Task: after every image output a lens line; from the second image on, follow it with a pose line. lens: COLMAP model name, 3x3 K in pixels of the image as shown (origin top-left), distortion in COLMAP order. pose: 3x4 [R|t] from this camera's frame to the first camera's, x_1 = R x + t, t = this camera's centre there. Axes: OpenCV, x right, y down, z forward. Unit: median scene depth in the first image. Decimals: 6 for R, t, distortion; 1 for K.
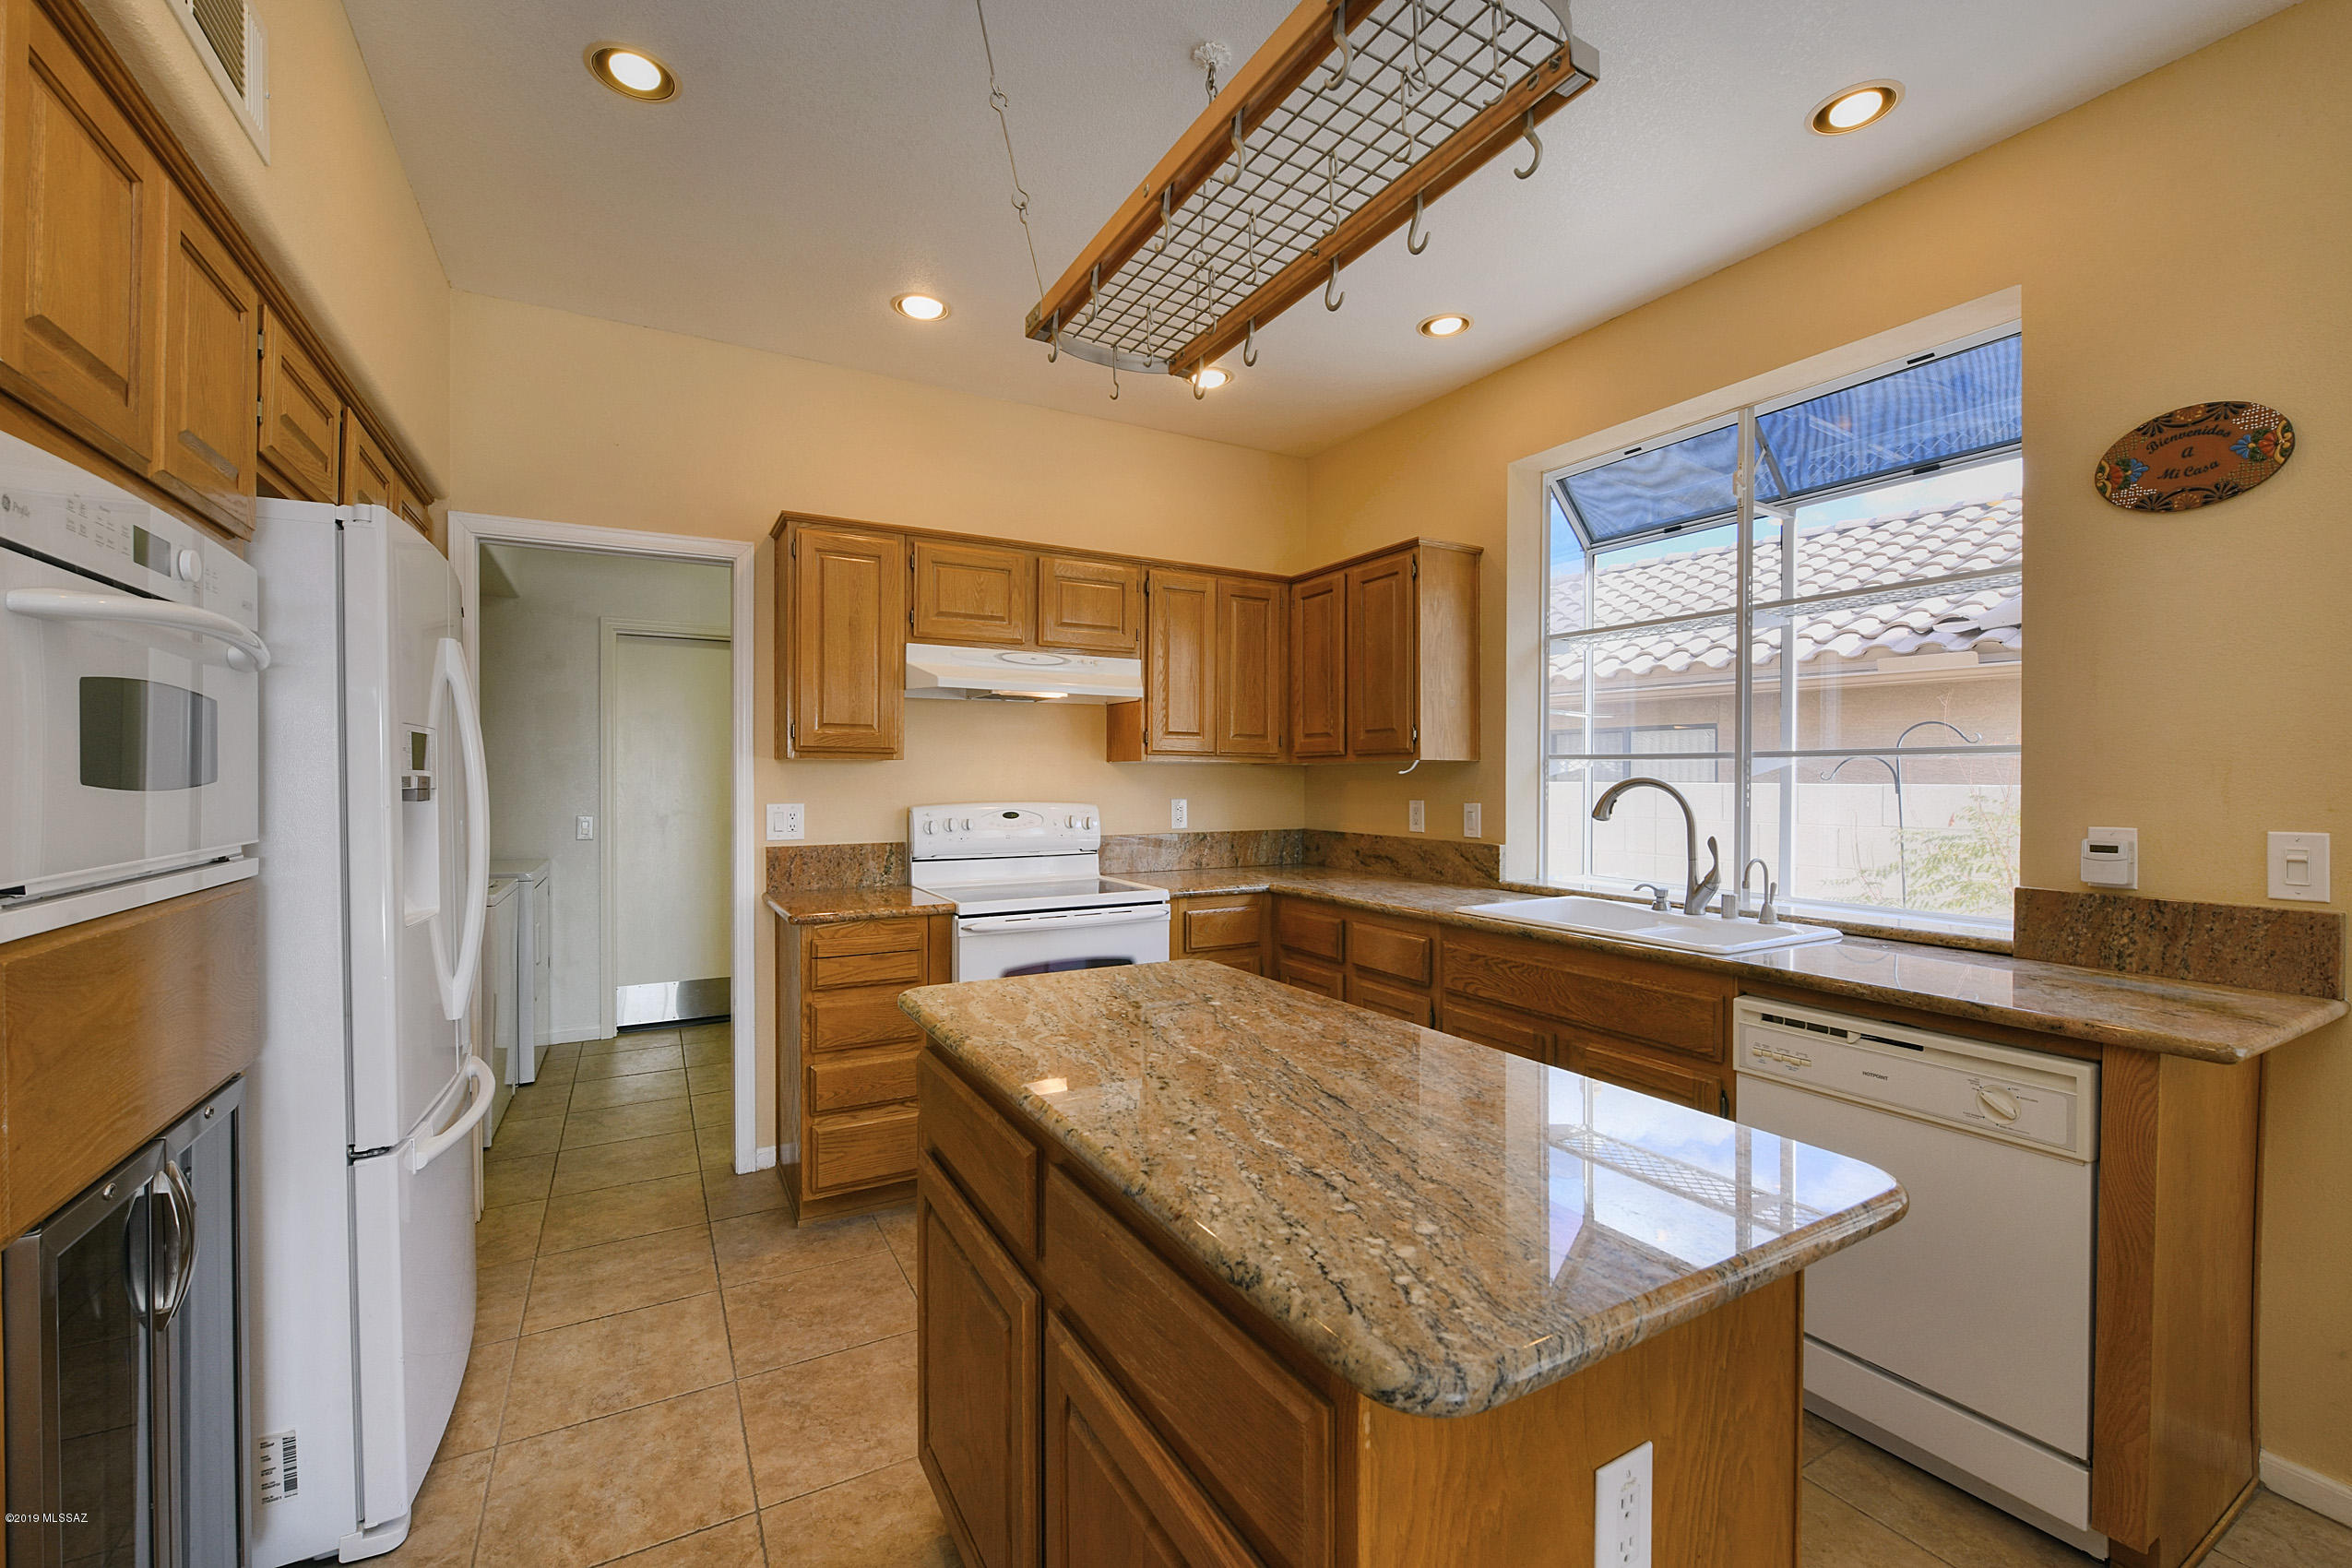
lens RADIAL K [[972.4, 0, 1199.0], [0, 972.4, 772.9], [0, 0, 1]] dist [-0.008852, -0.000330]
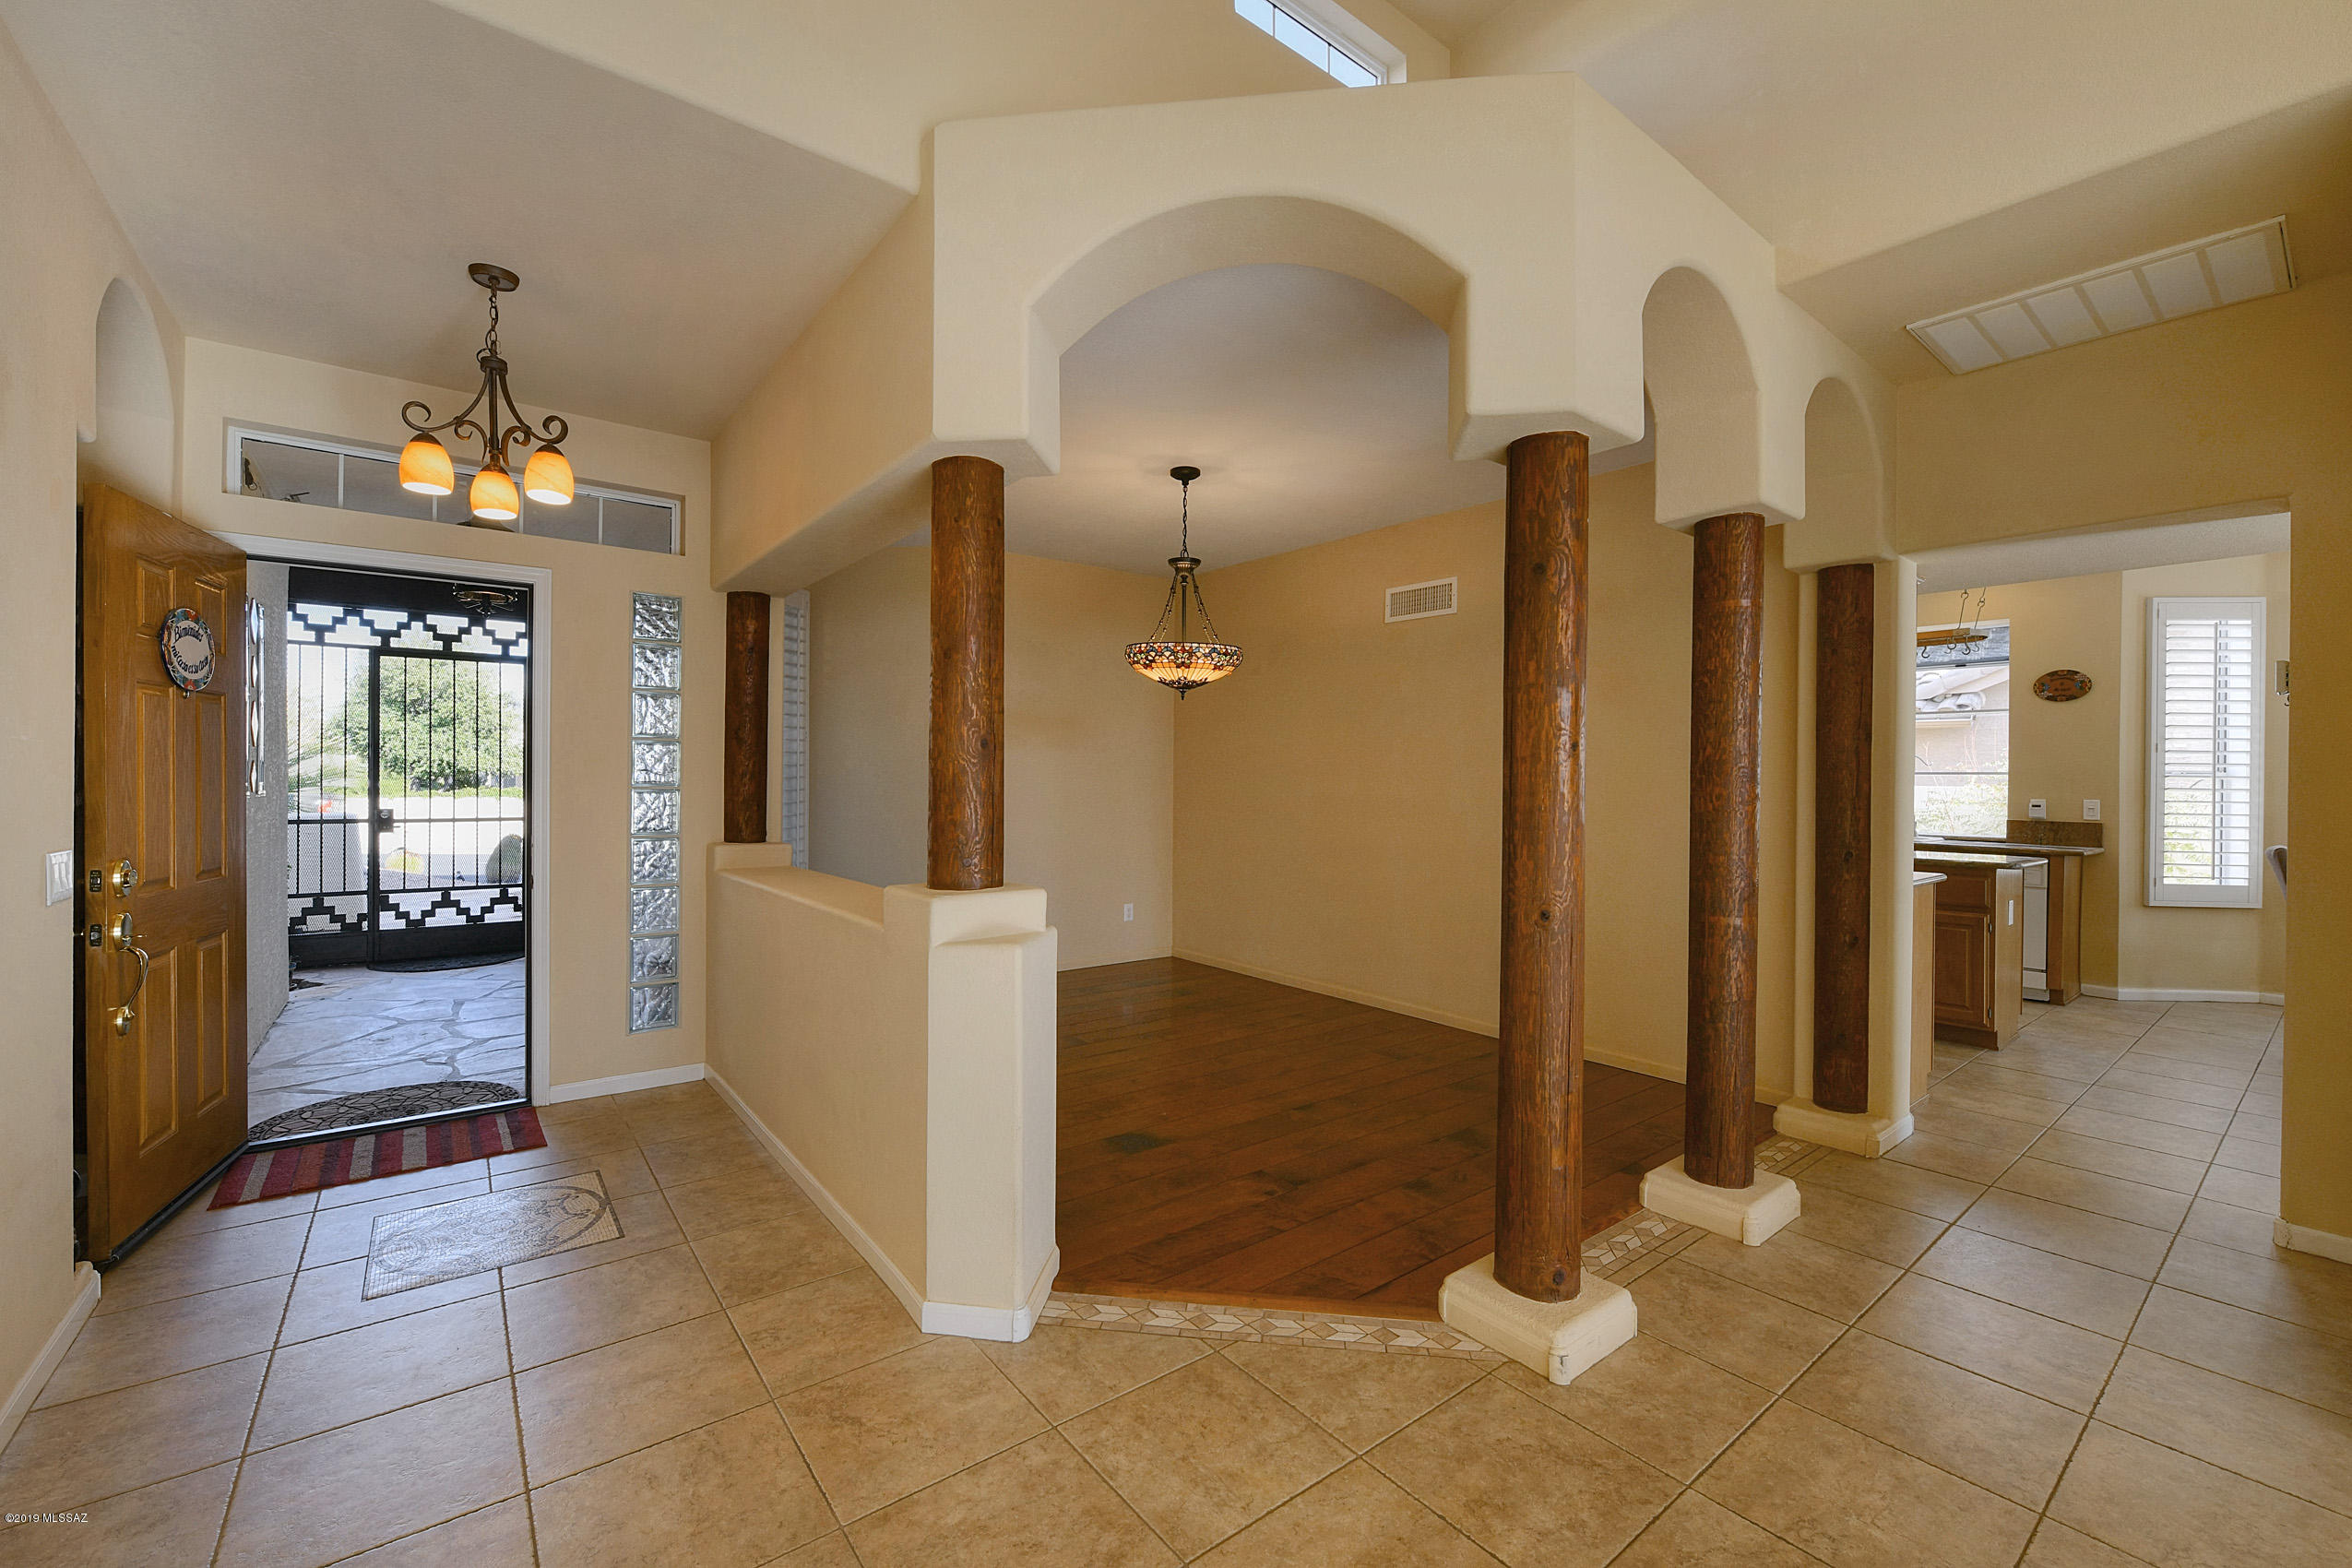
lens RADIAL K [[972.4, 0, 1183.7], [0, 972.4, 776.5], [0, 0, 1]] dist [-0.008852, -0.000330]
pose [[0.990481, 0.003109, 0.137613, -1.519970], [-0.004108, 0.999967, 0.006976, -0.019814], [-0.137587, -0.007475, 0.990461, -1.174927]]
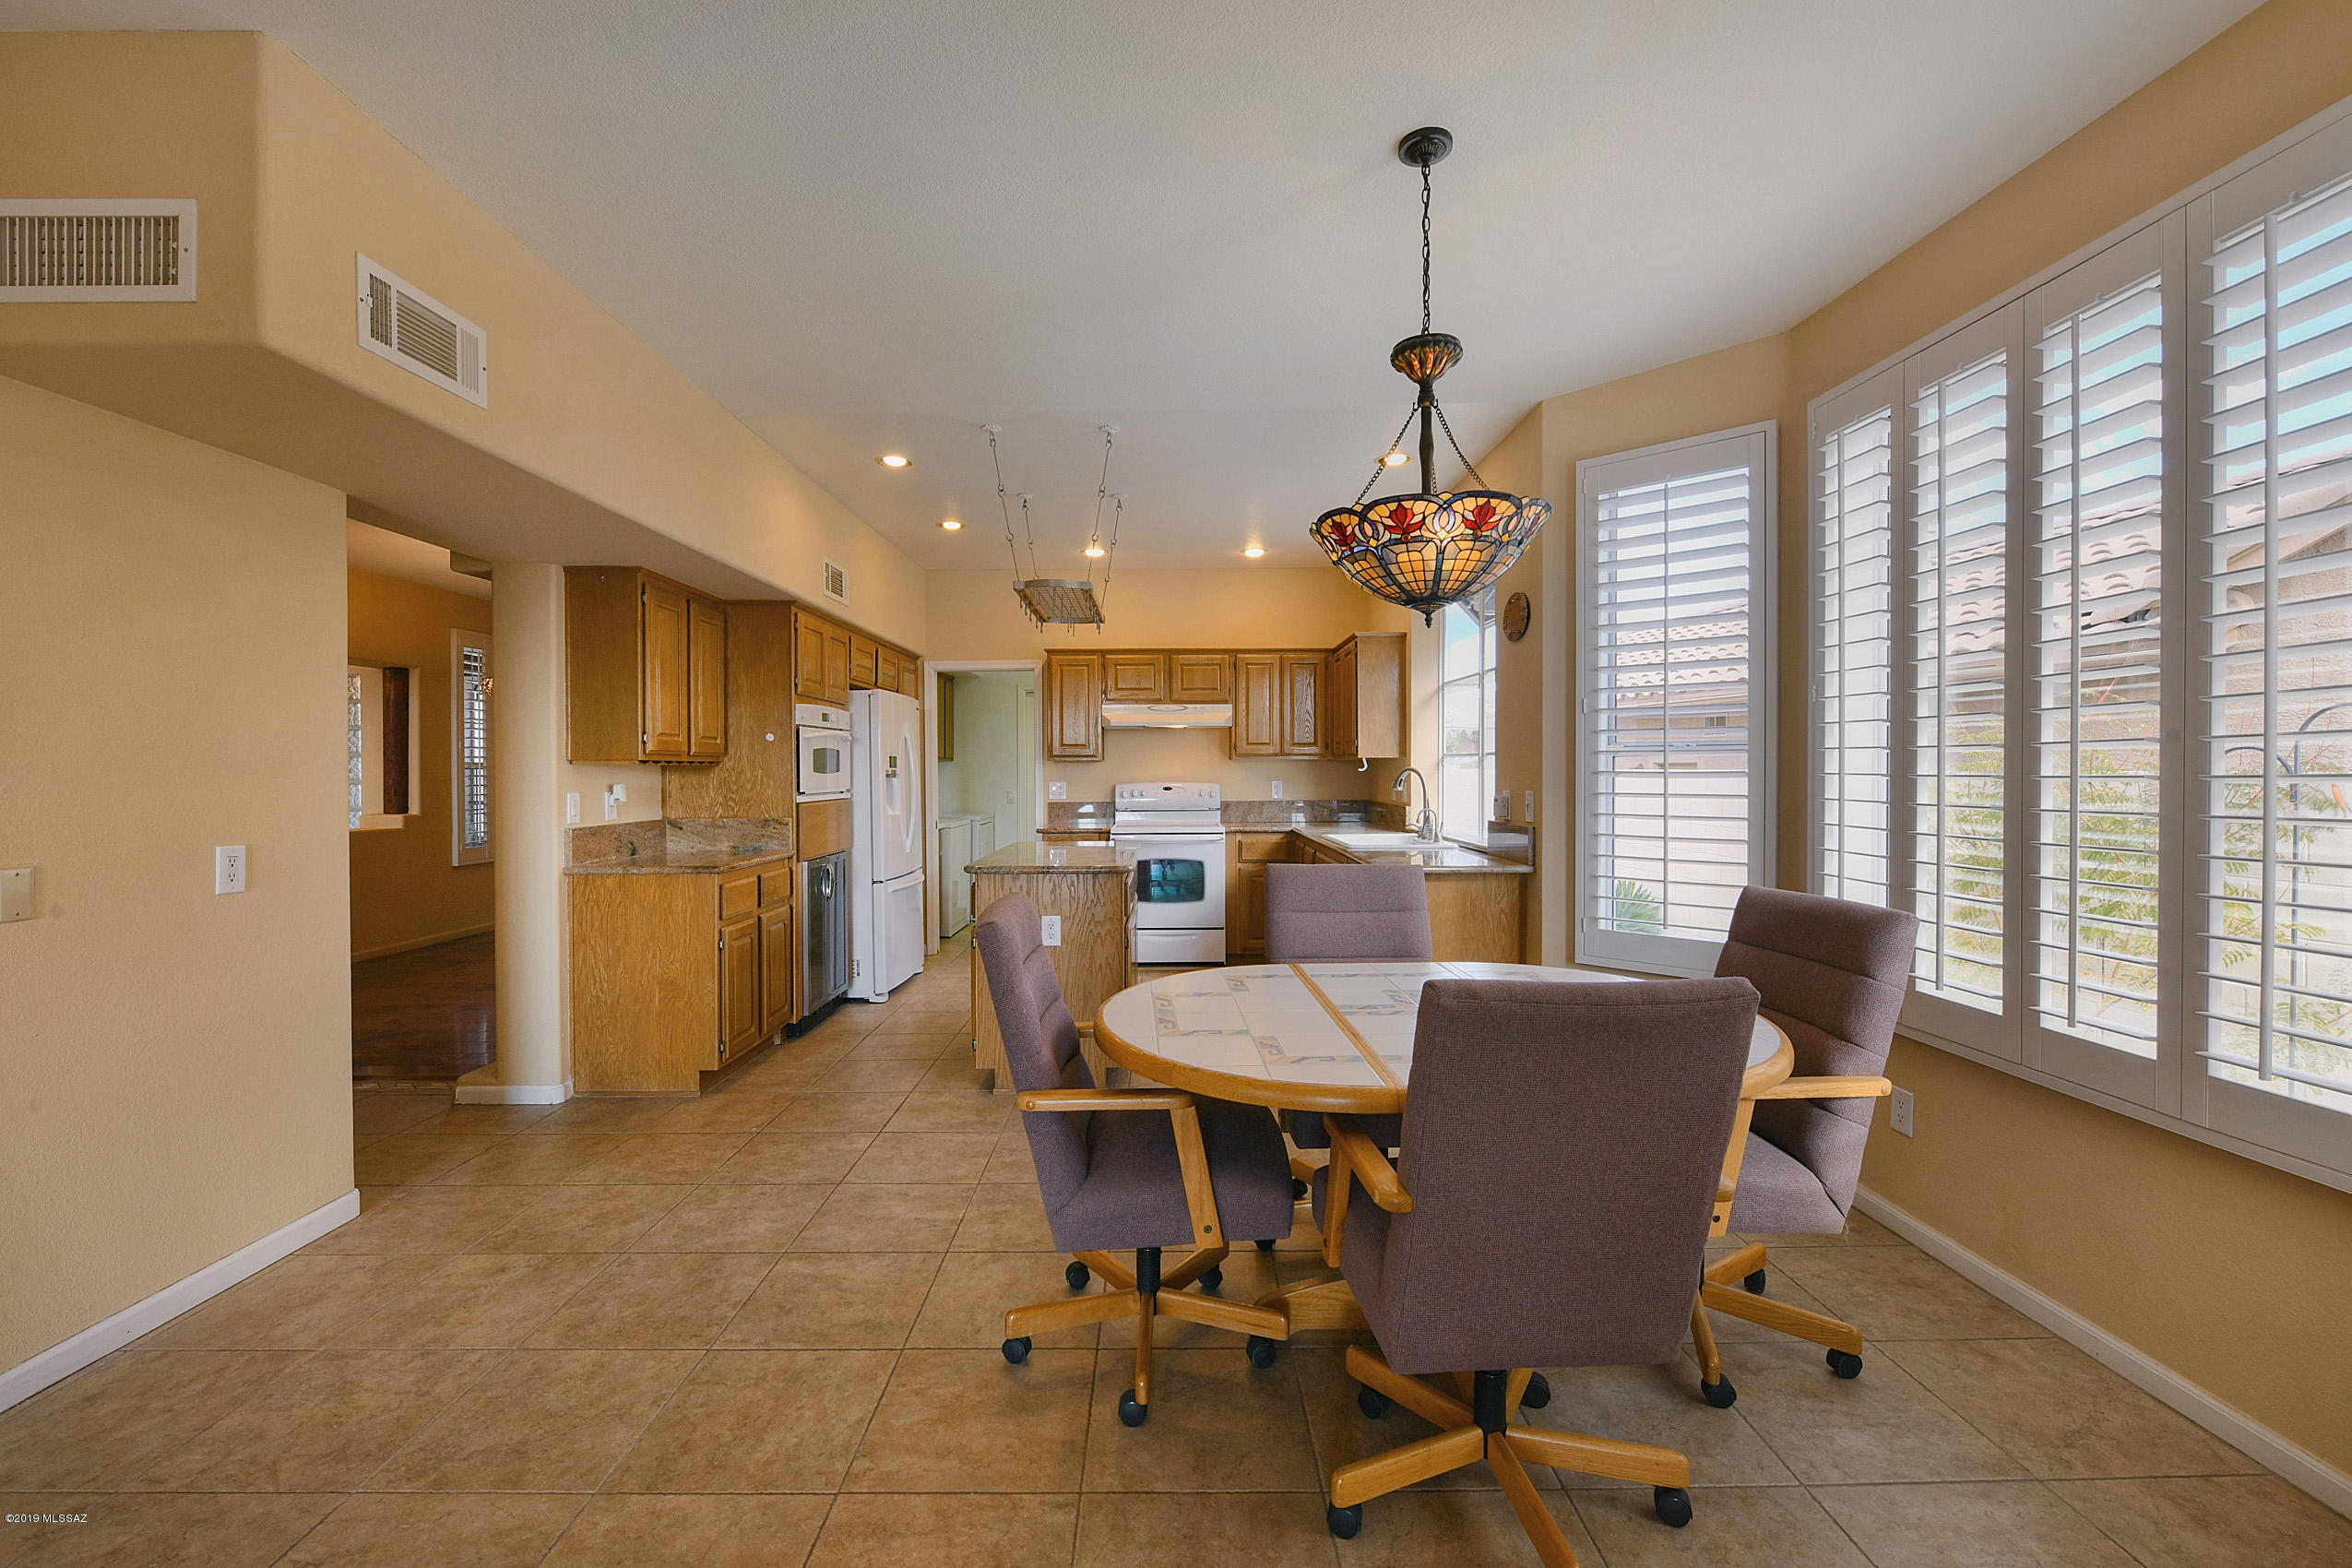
lens RADIAL K [[972.4, 0, 1222.3], [0, 972.4, 767.0], [0, 0, 1]] dist [-0.008852, -0.000330]
pose [[0.885511, -0.001888, -0.464614, 0.907909], [0.004901, 0.999974, 0.005278, -0.009175], [0.464592, -0.006951, 0.885498, -0.734585]]
